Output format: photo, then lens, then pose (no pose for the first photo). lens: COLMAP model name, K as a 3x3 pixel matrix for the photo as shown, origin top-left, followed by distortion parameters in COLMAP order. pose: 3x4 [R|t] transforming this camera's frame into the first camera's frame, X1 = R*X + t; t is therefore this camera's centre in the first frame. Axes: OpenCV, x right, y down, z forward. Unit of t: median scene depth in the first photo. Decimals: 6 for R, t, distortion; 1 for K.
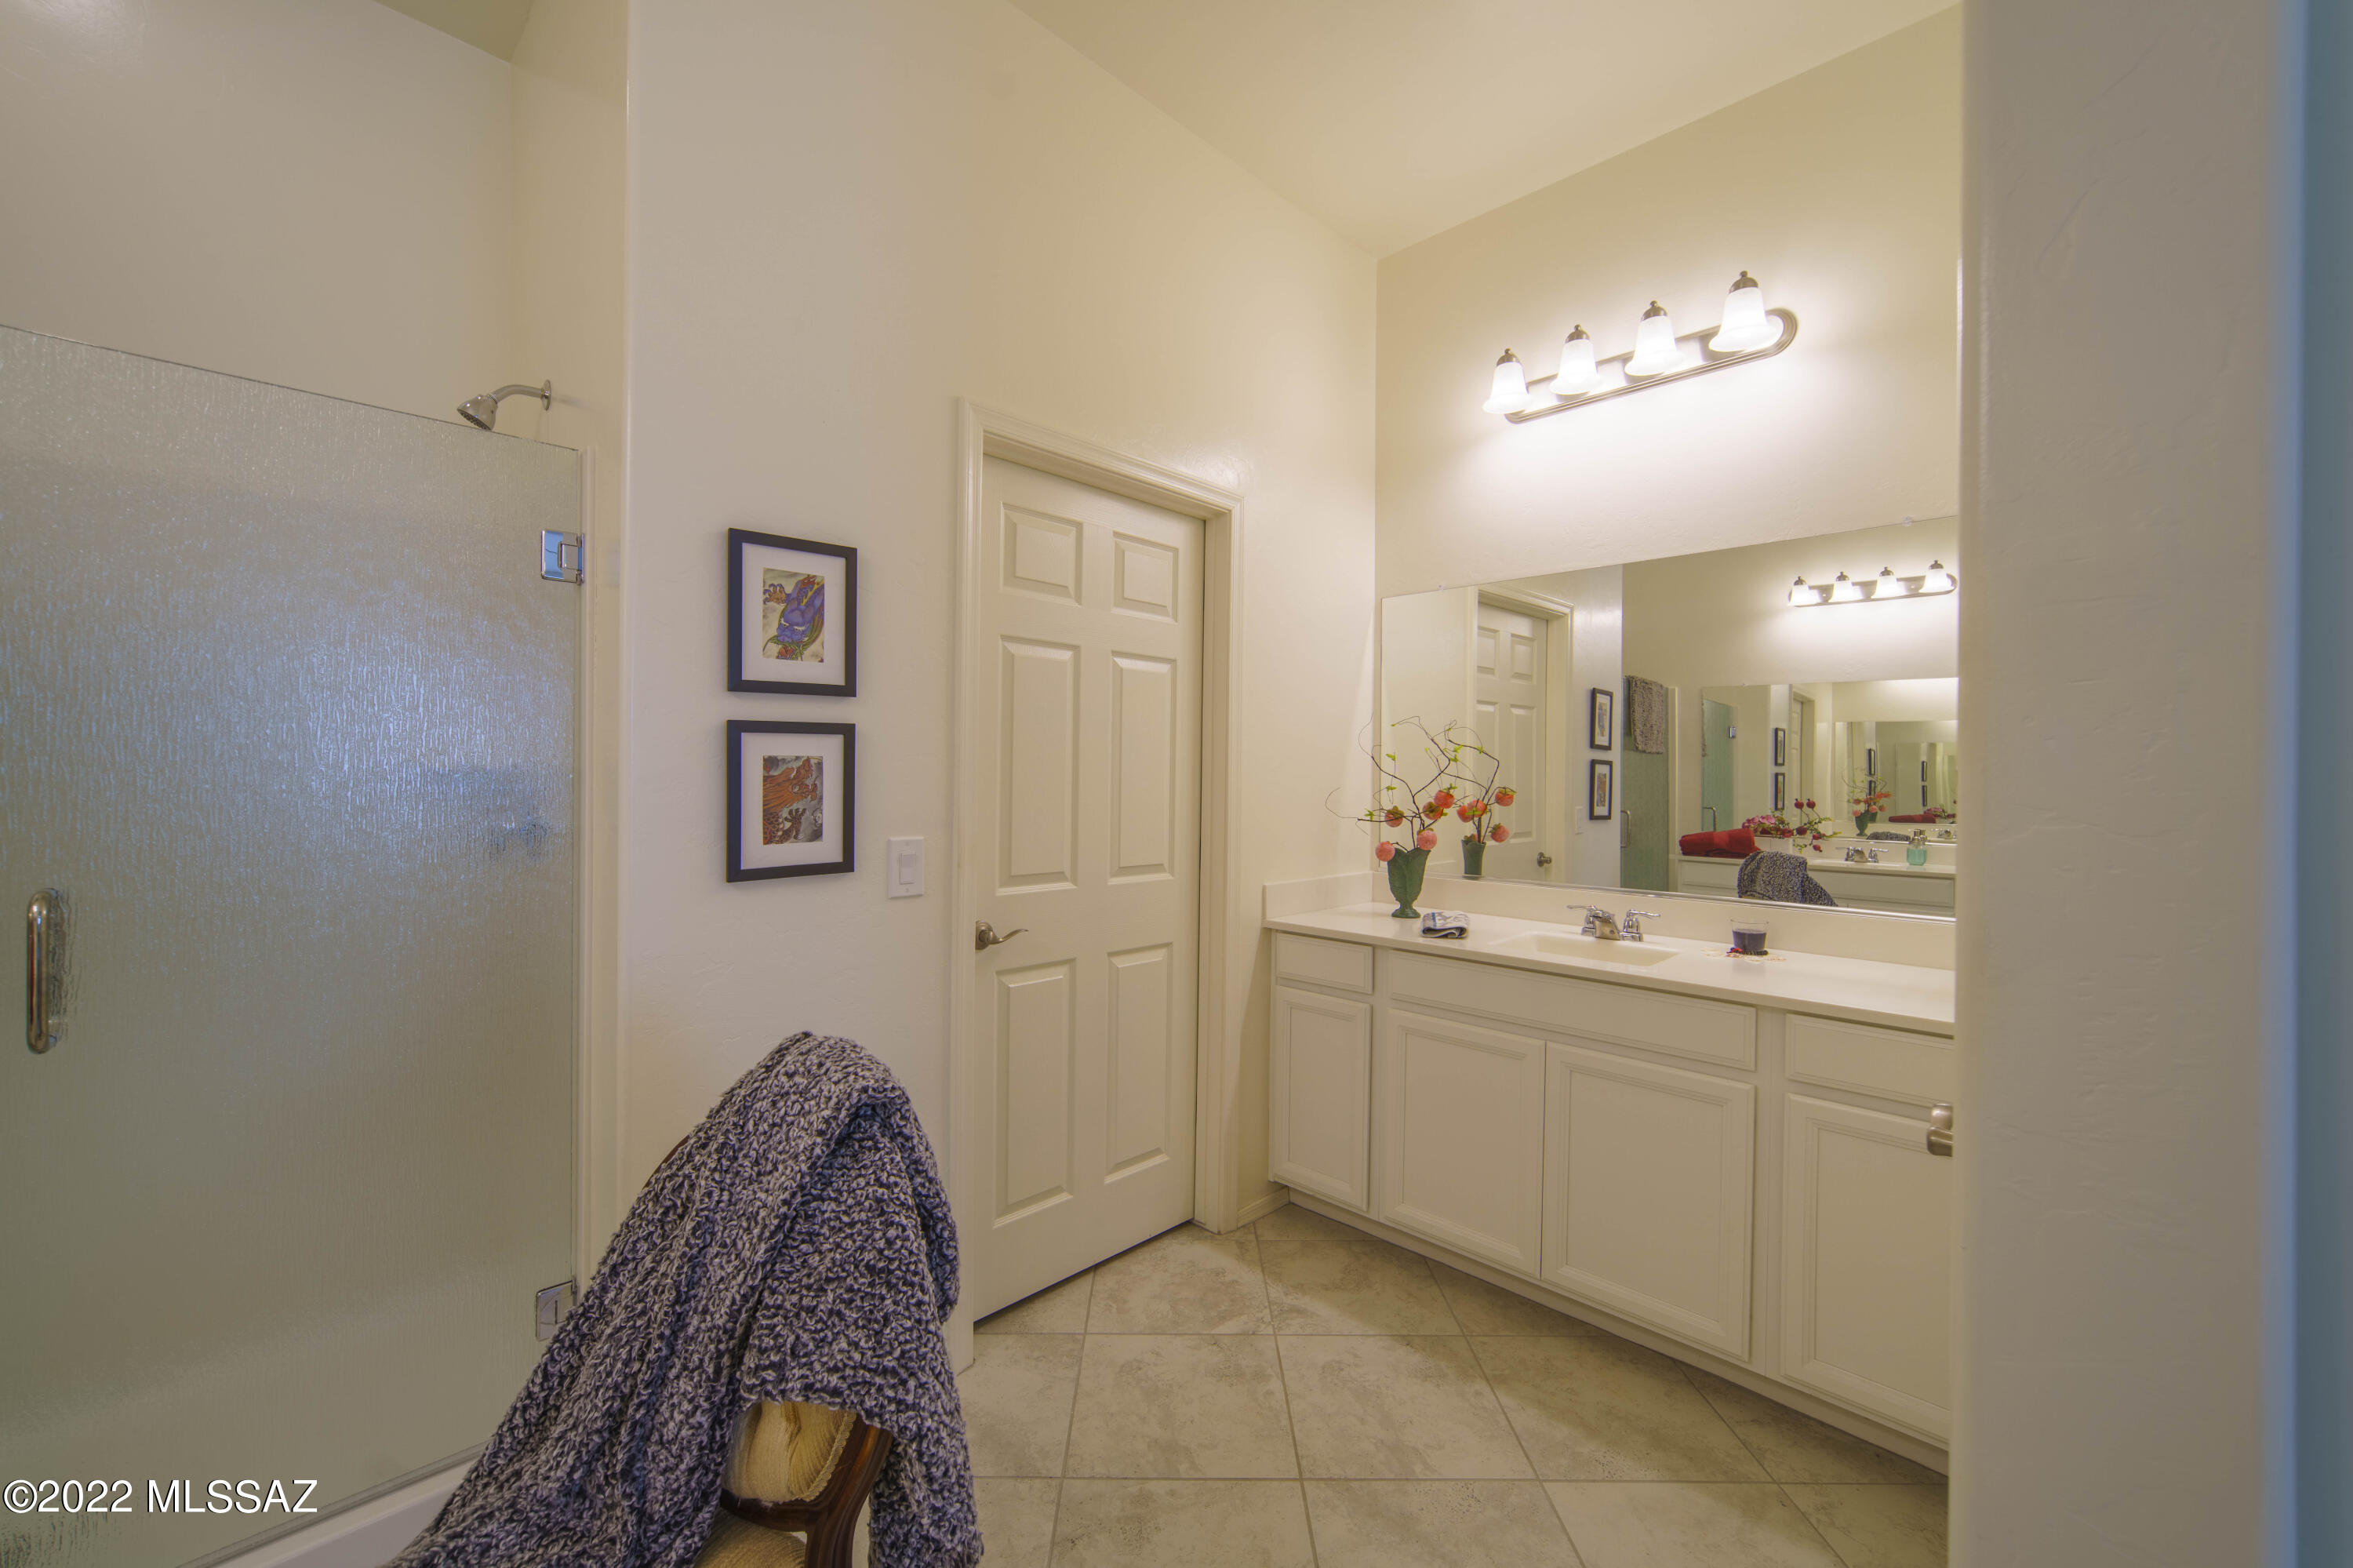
lens RADIAL K [[928.8, 0, 1172.5], [0, 928.8, 777.1], [0, 0, 1]] dist [-0.028304, 0.011318]
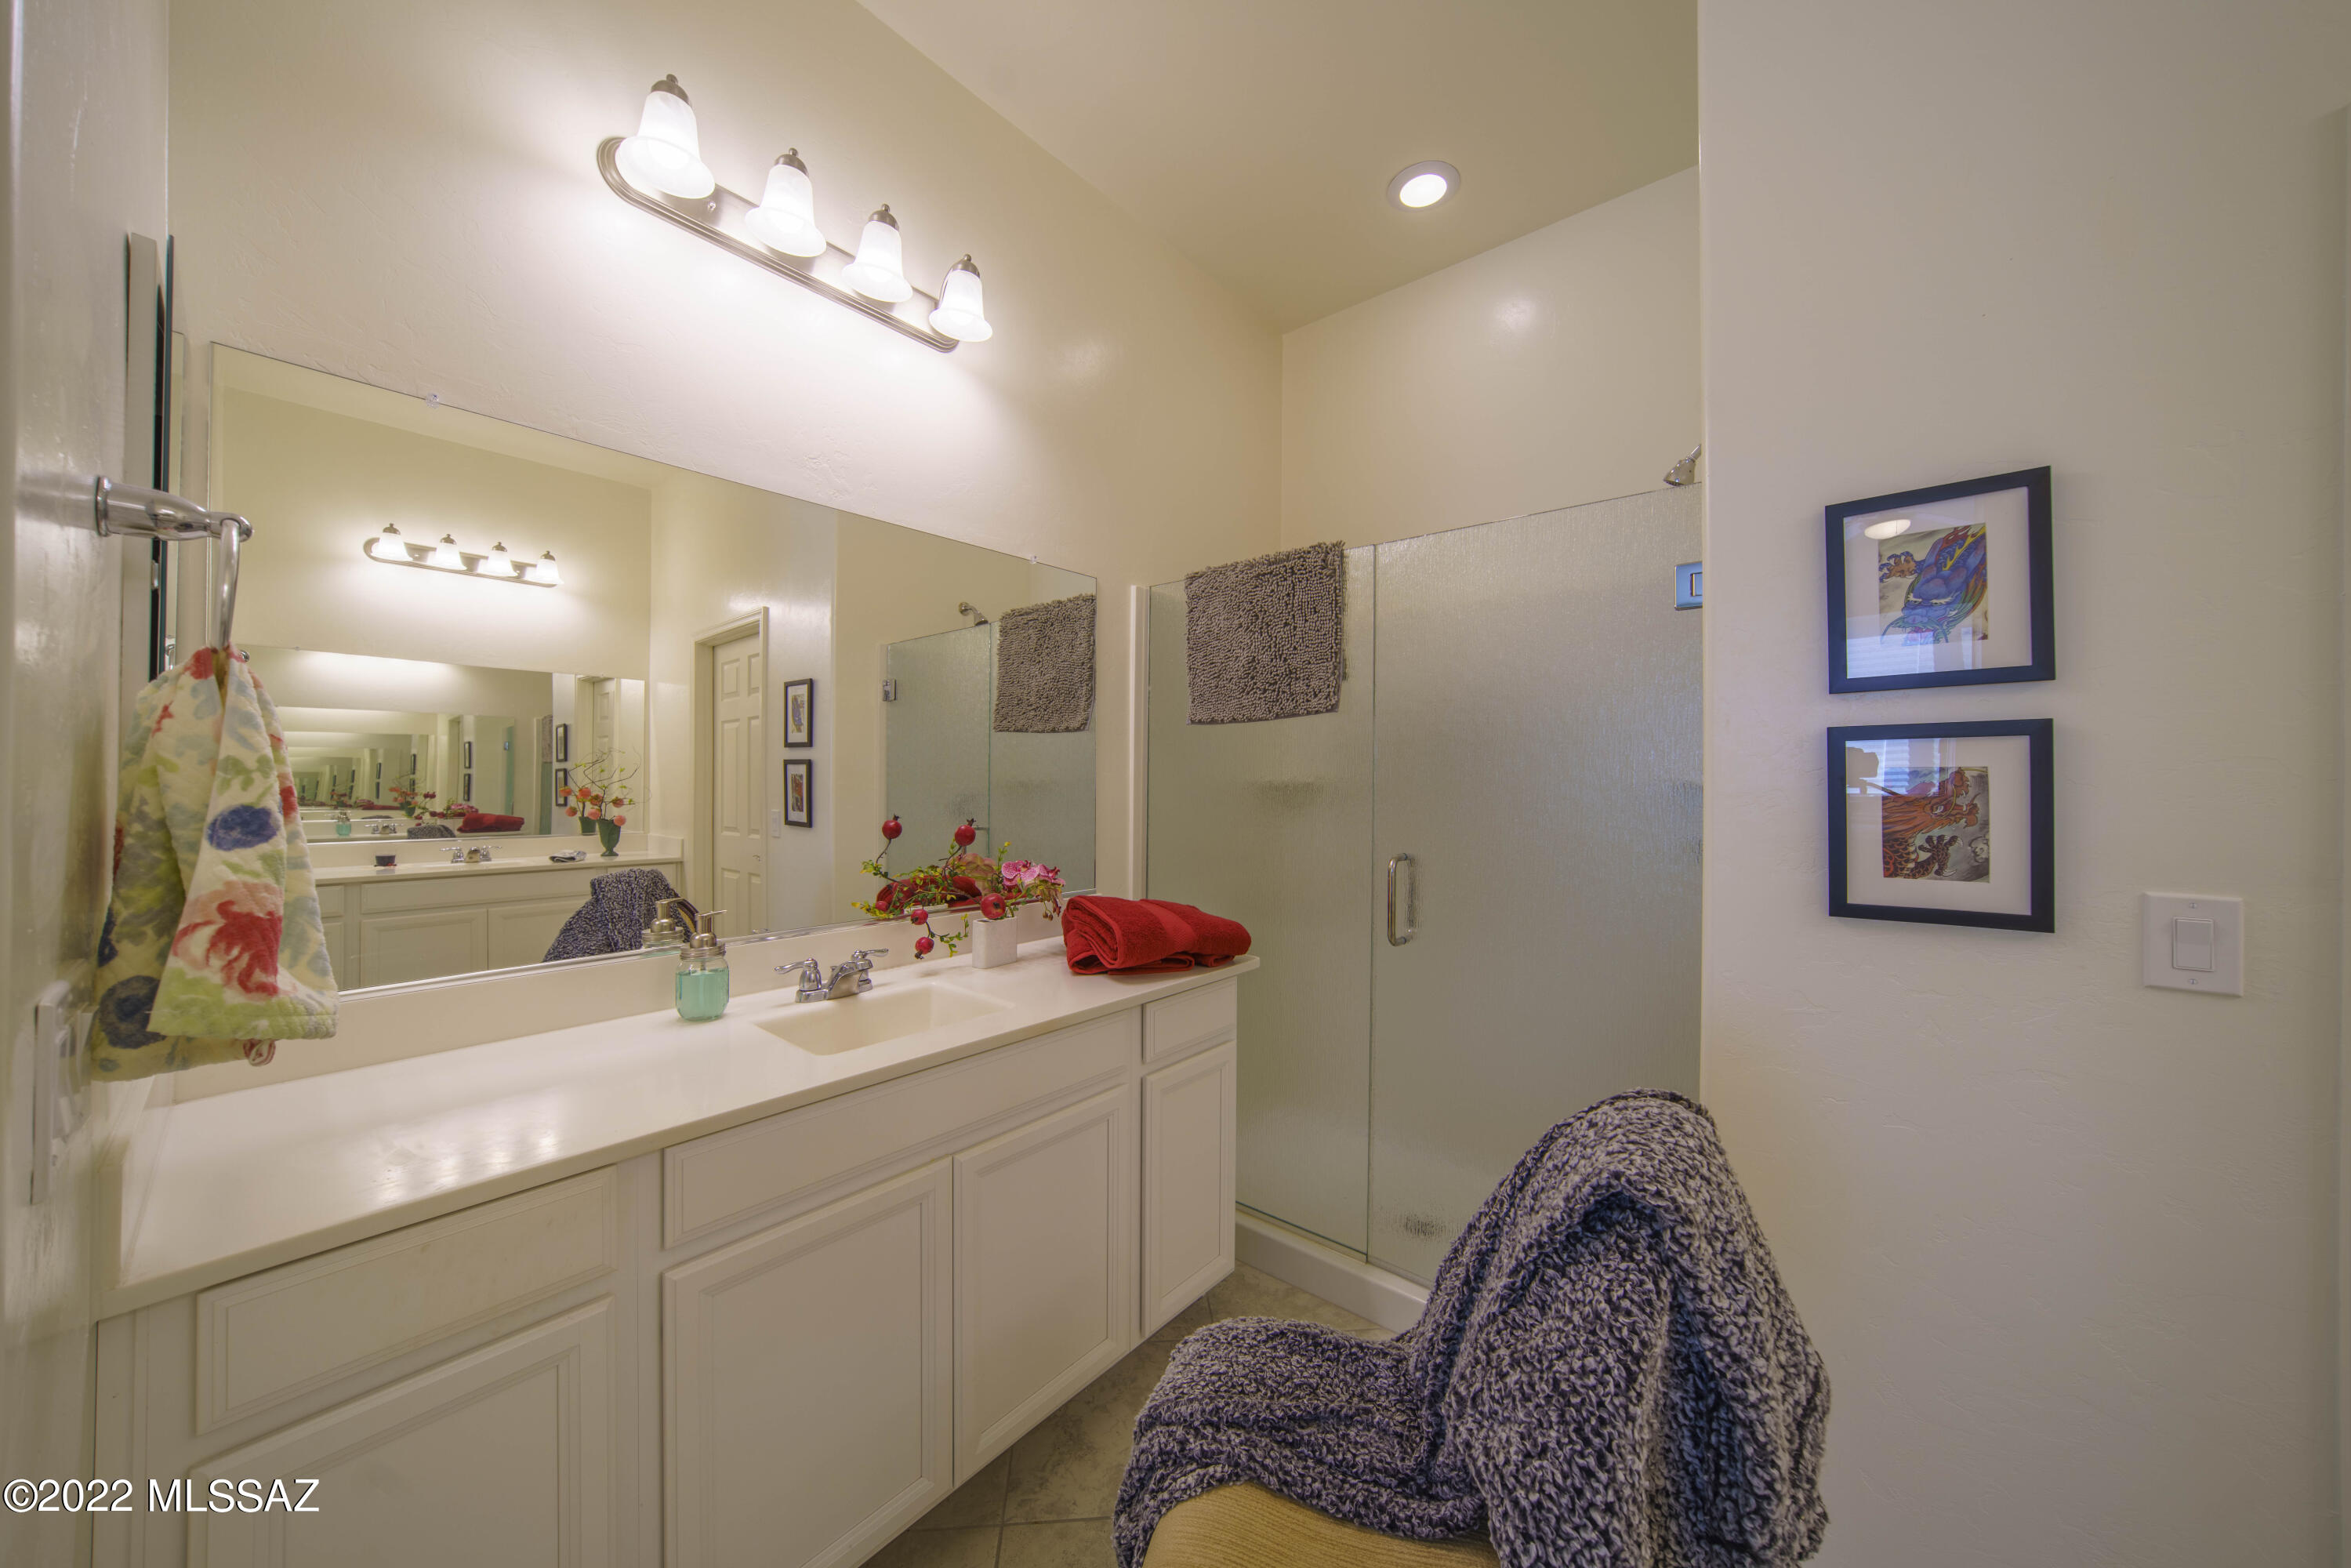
lens RADIAL K [[806.0, 0, 1179.8], [0, 806.0, 767.9], [0, 0, 1]] dist [-0.000995, -0.000073]
pose [[0.096423, -0.016563, -0.995203, 0.200891], [-0.006348, 0.999831, -0.017255, -0.006557], [0.995320, 0.007982, 0.096301, 0.306583]]
